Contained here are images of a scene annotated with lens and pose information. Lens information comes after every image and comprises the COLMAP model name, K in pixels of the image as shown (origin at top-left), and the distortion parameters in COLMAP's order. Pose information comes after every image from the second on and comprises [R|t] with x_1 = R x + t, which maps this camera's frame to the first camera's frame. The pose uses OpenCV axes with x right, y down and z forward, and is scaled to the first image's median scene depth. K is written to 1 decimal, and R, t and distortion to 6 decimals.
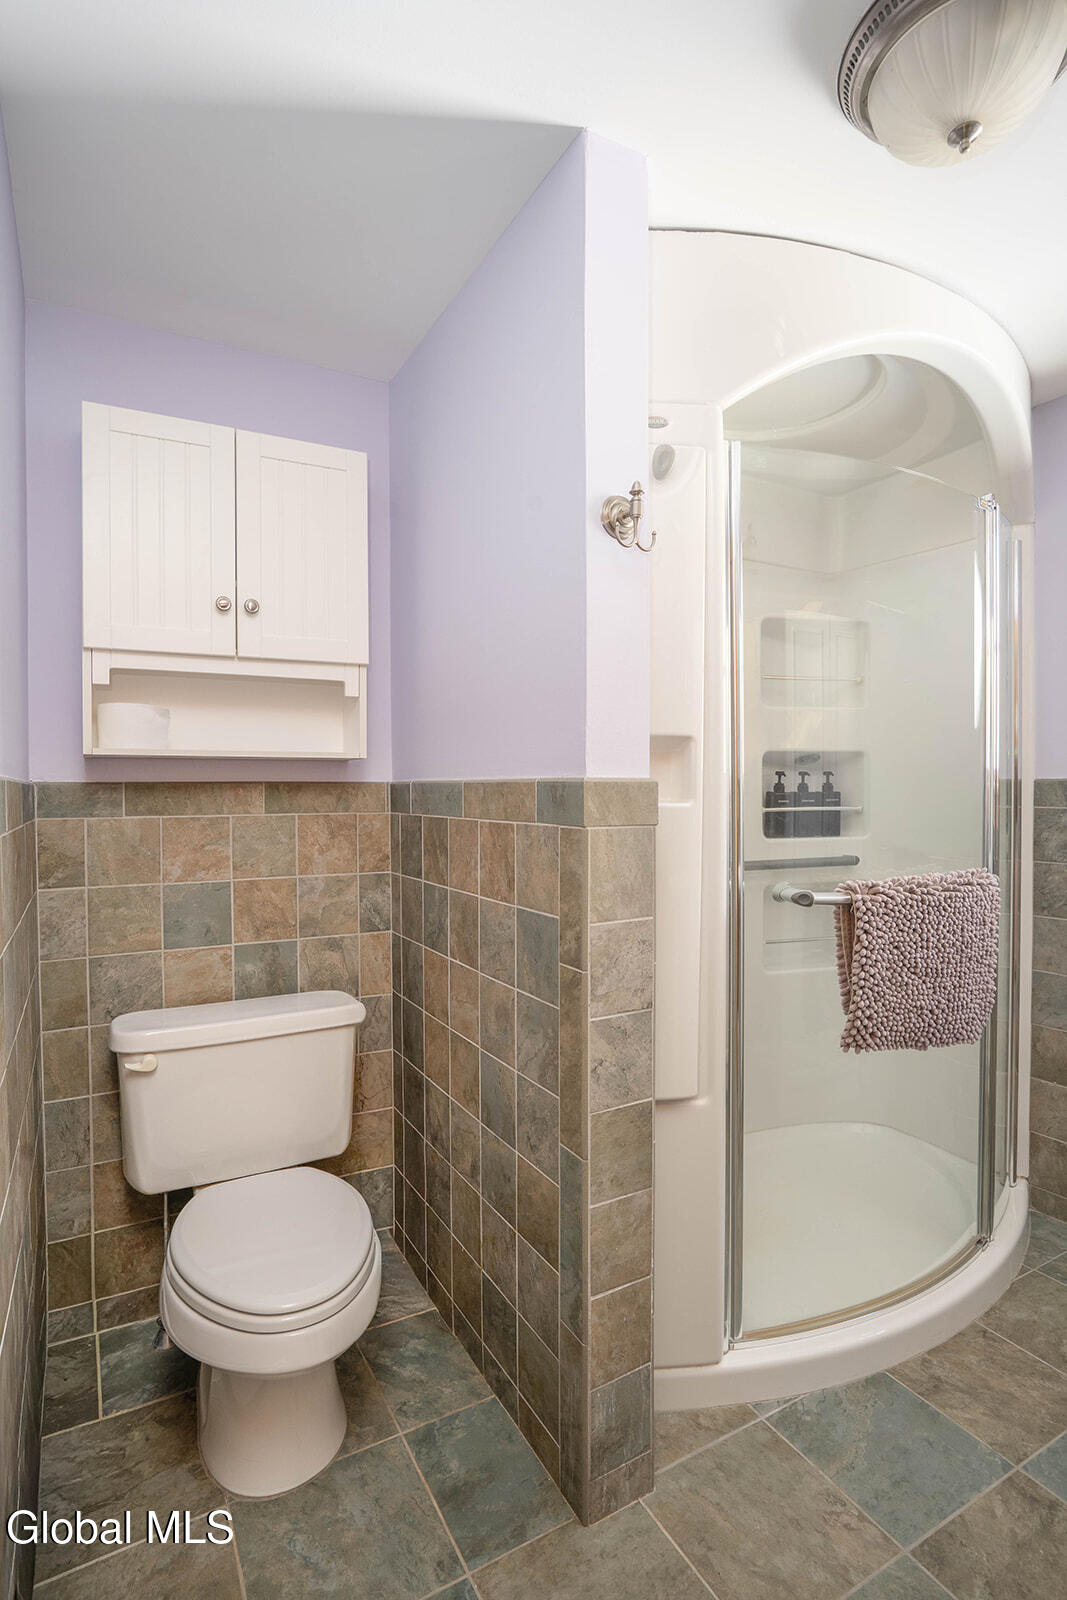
lens RADIAL K [[800.5, 0, 533.5], [0, 800.5, 800.0], [0, 0, 1]] dist [-0.051056, 0.025149]
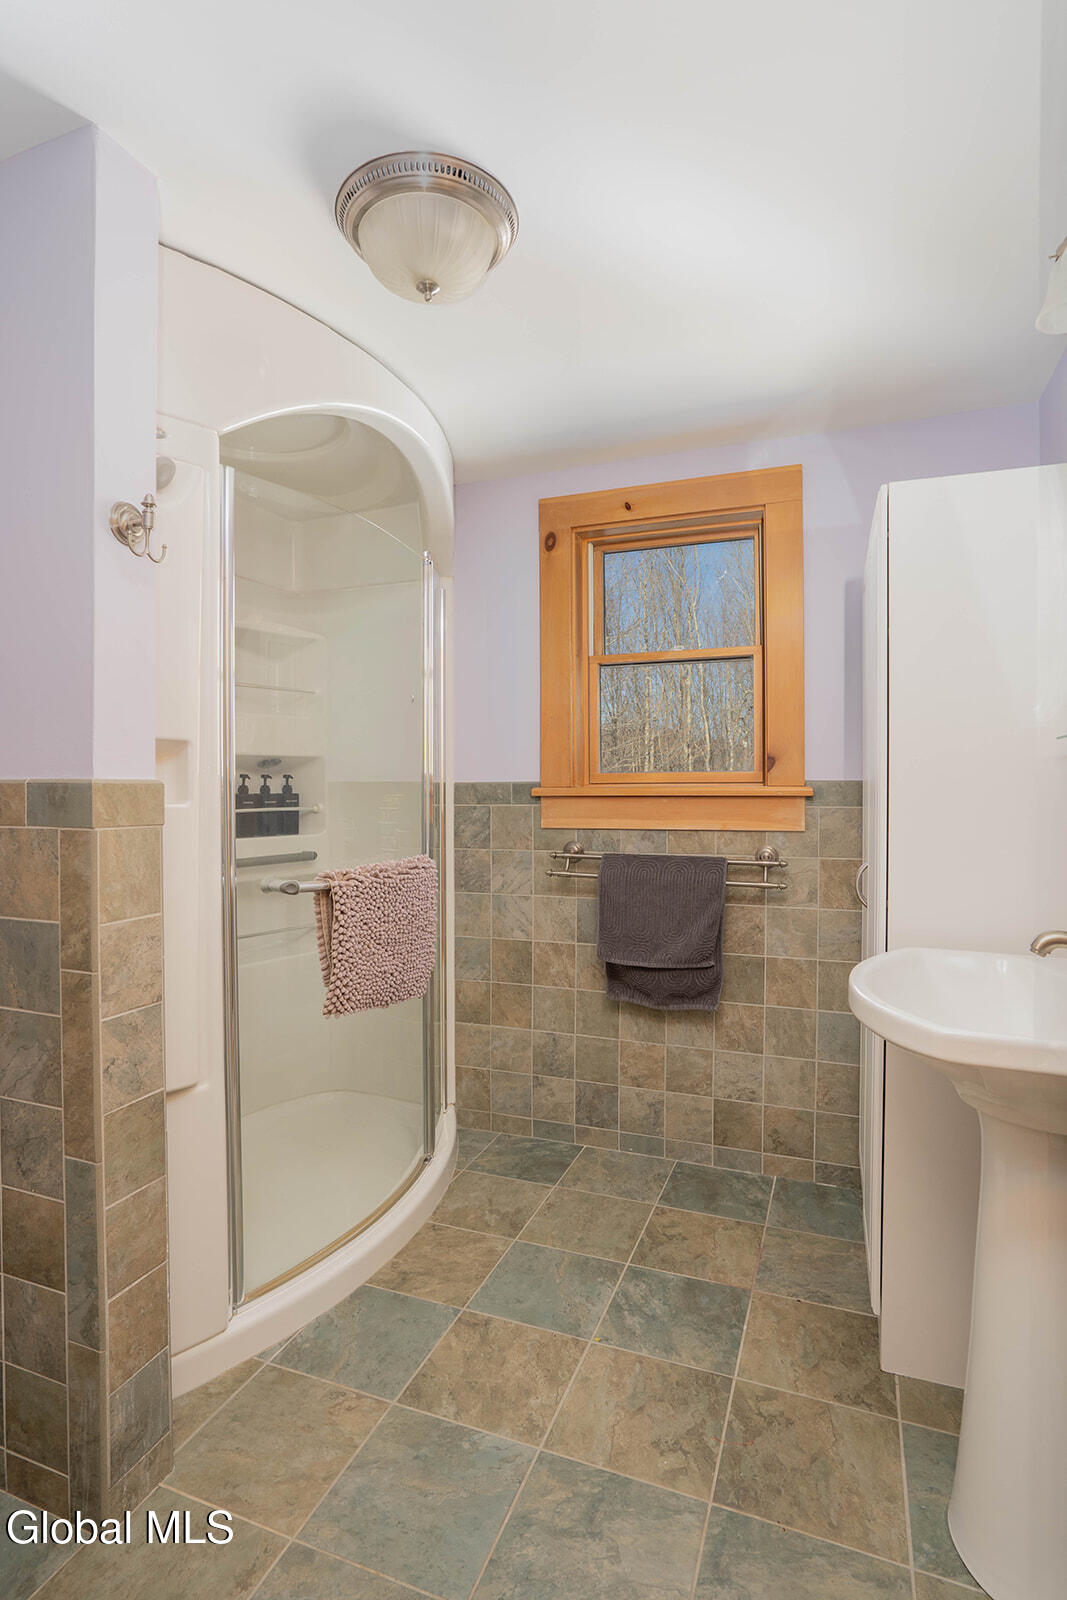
lens RADIAL K [[800.5, 0, 533.5], [0, 800.5, 800.0], [0, 0, 1]] dist [-0.051056, 0.025149]
pose [[0.772414, -0.006586, 0.635086, -0.112998], [0.008539, 0.999964, -0.000016, 0.002658], [-0.635062, 0.005435, 0.772442, -0.092189]]
